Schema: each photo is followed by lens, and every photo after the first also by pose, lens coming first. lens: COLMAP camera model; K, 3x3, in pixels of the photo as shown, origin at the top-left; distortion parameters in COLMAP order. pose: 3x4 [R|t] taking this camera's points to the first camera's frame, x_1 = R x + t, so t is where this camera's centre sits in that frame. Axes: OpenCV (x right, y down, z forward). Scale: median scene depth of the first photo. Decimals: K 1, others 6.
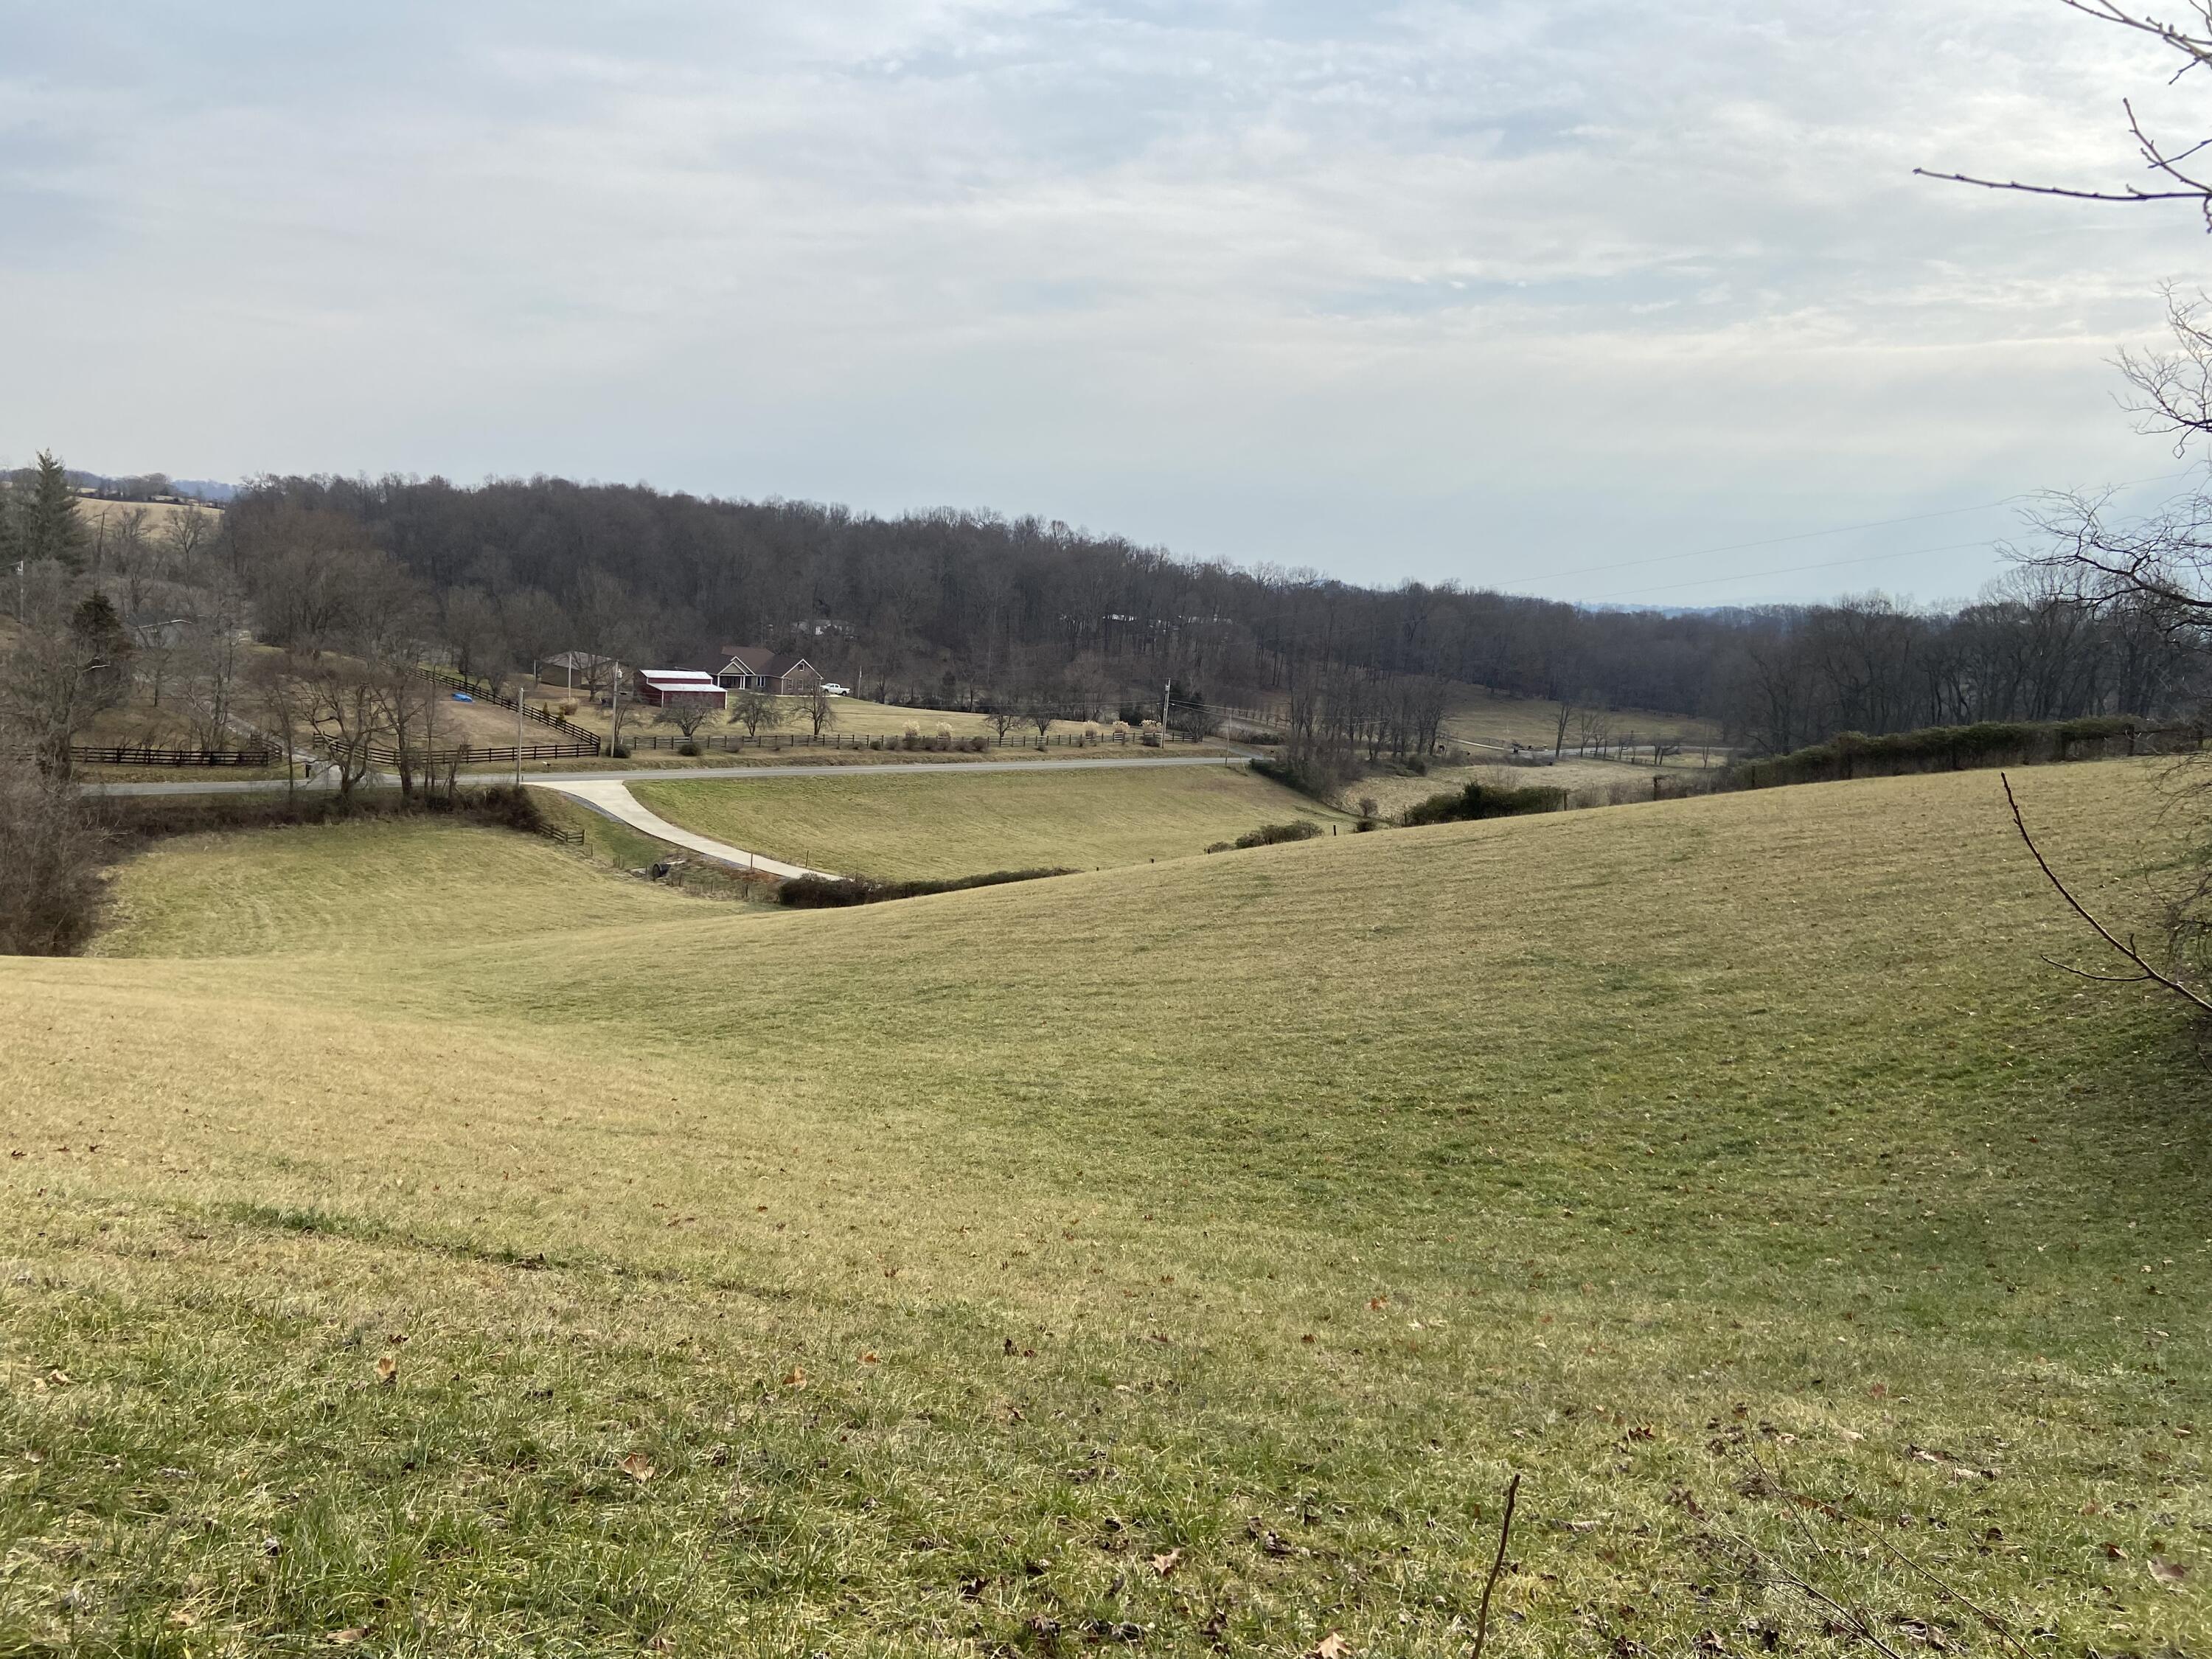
lens RADIAL K [[1651.5, 0, 1107.7], [0, 1651.5, 806.7], [0, 0, 1]] dist [0.102999, -0.123158]
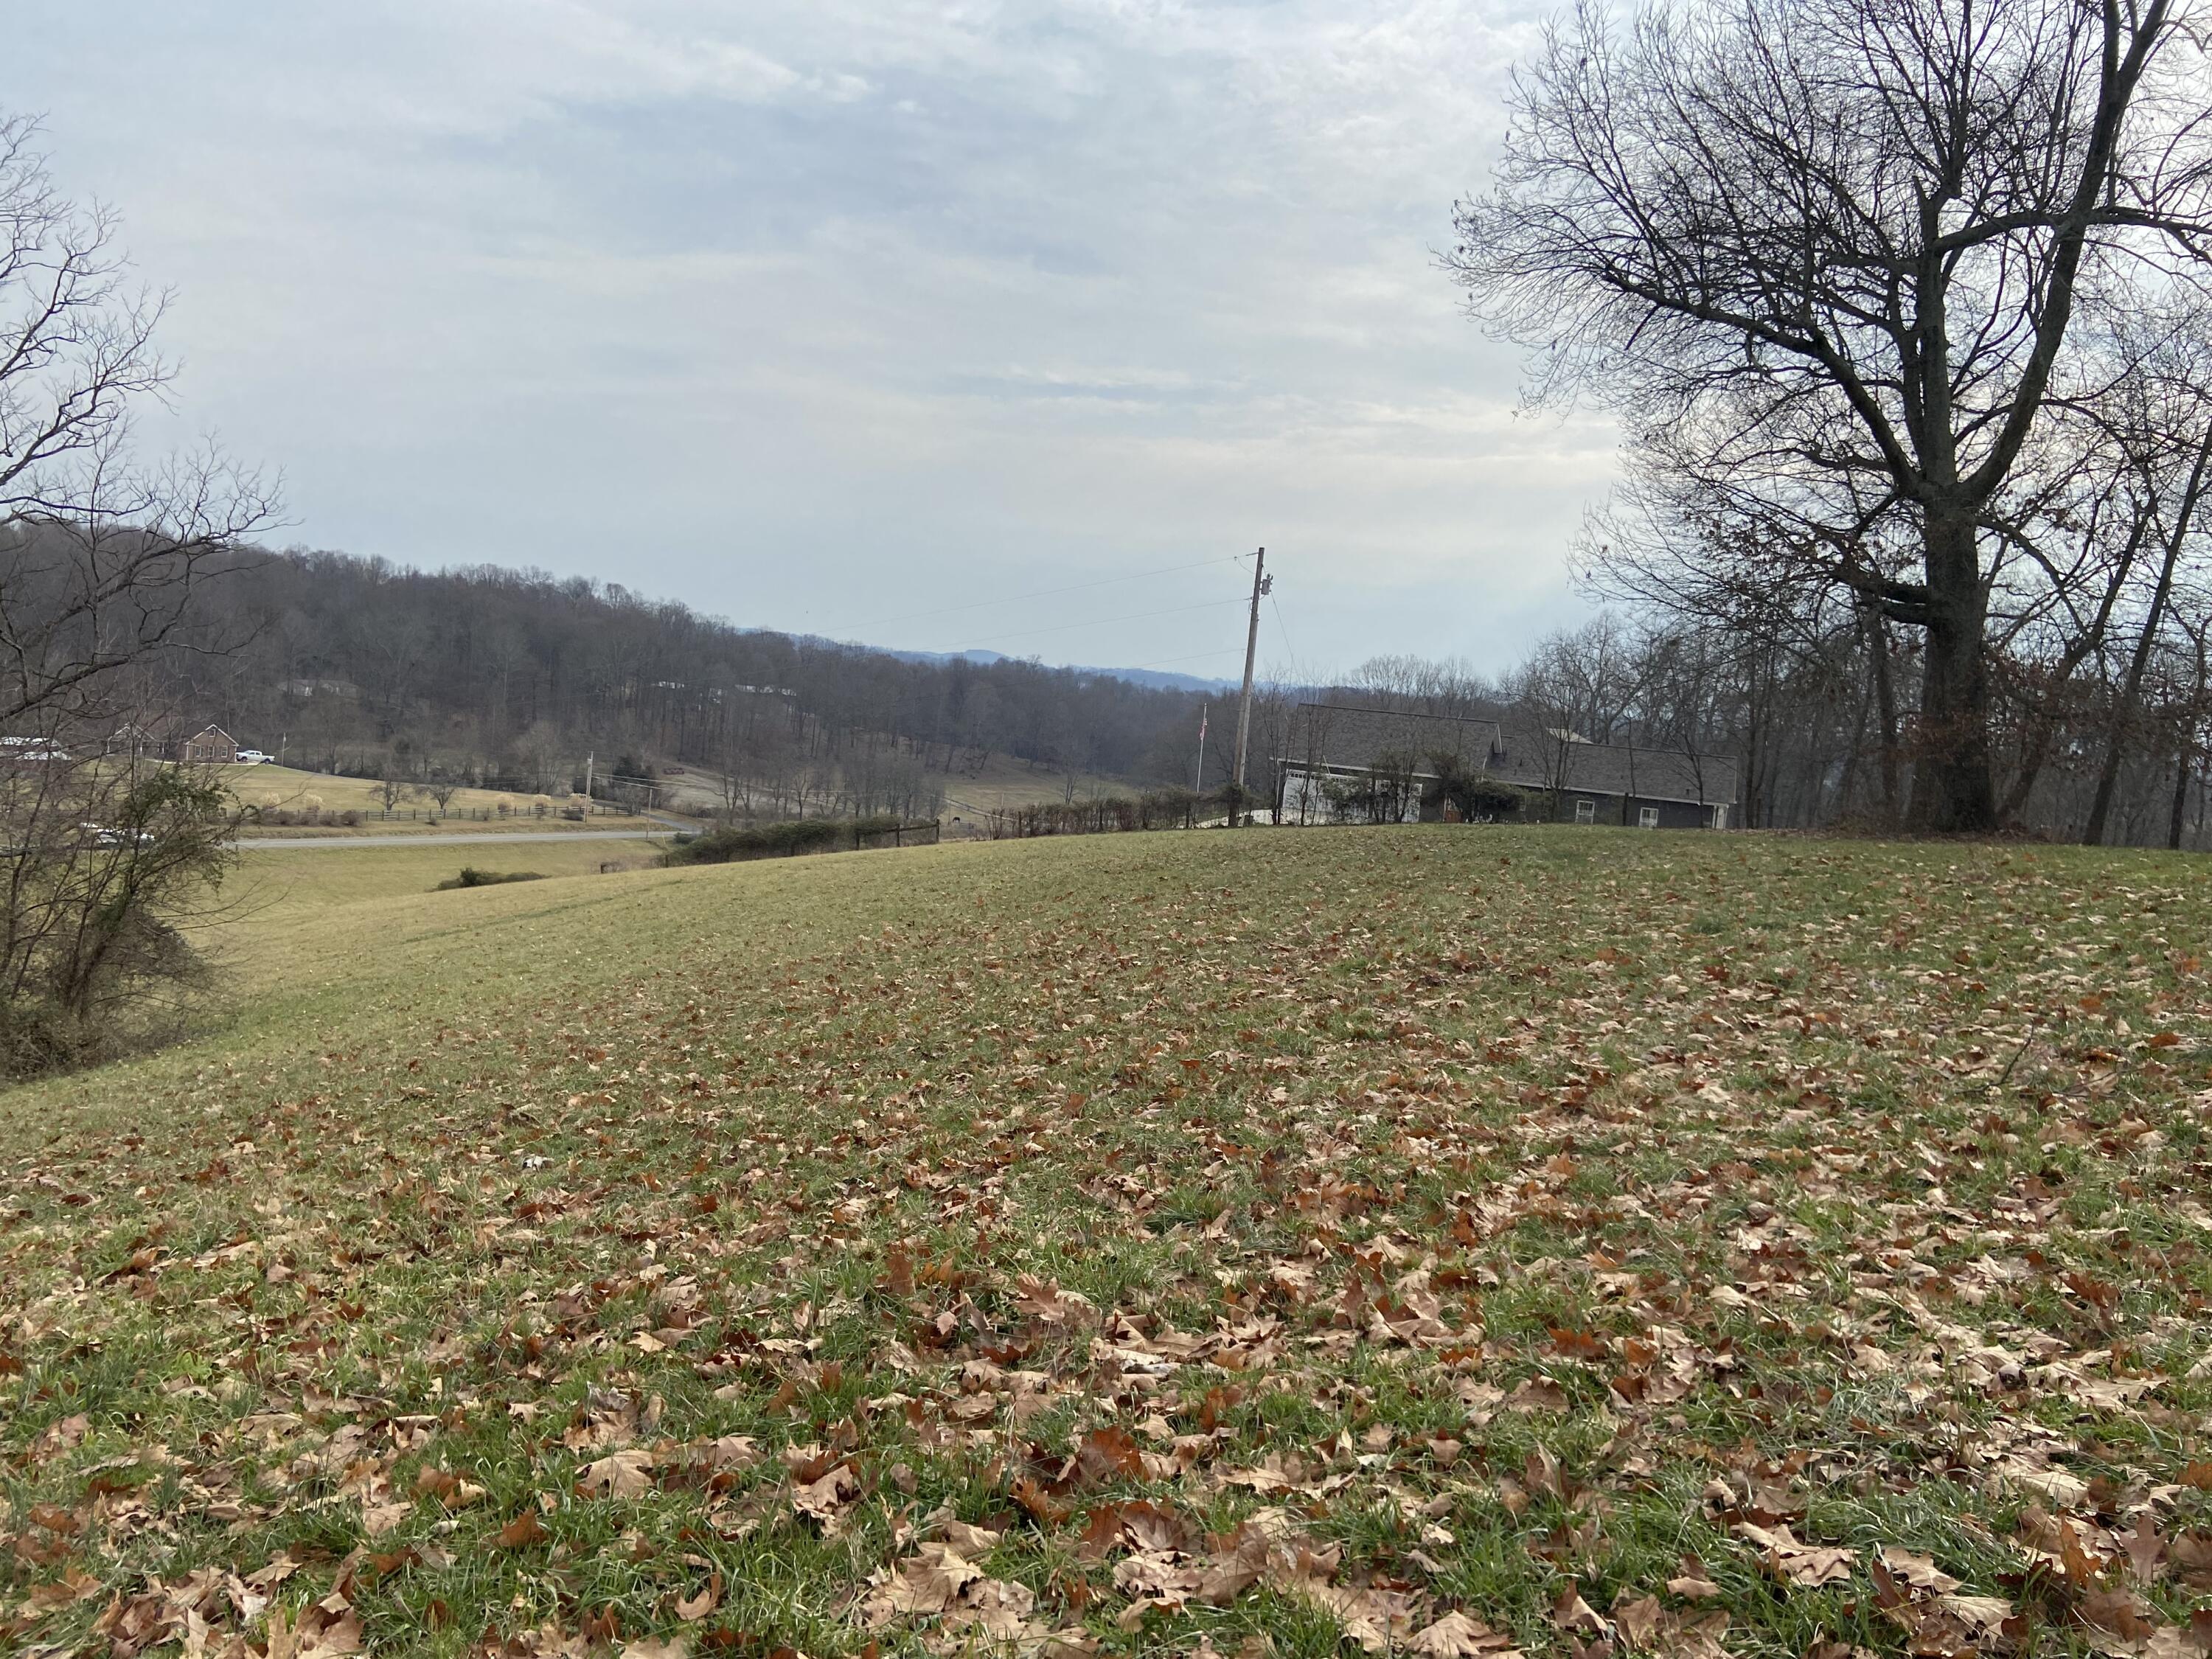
lens RADIAL K [[1651.5, 0, 1136.9], [0, 1651.5, 840.3], [0, 0, 1]] dist [0.102999, -0.123158]
pose [[0.975687, 0.001853, 0.219163, 0.154385], [0.002694, 0.999787, -0.020450, -0.003866], [-0.219154, 0.020543, 0.975474, -0.048573]]
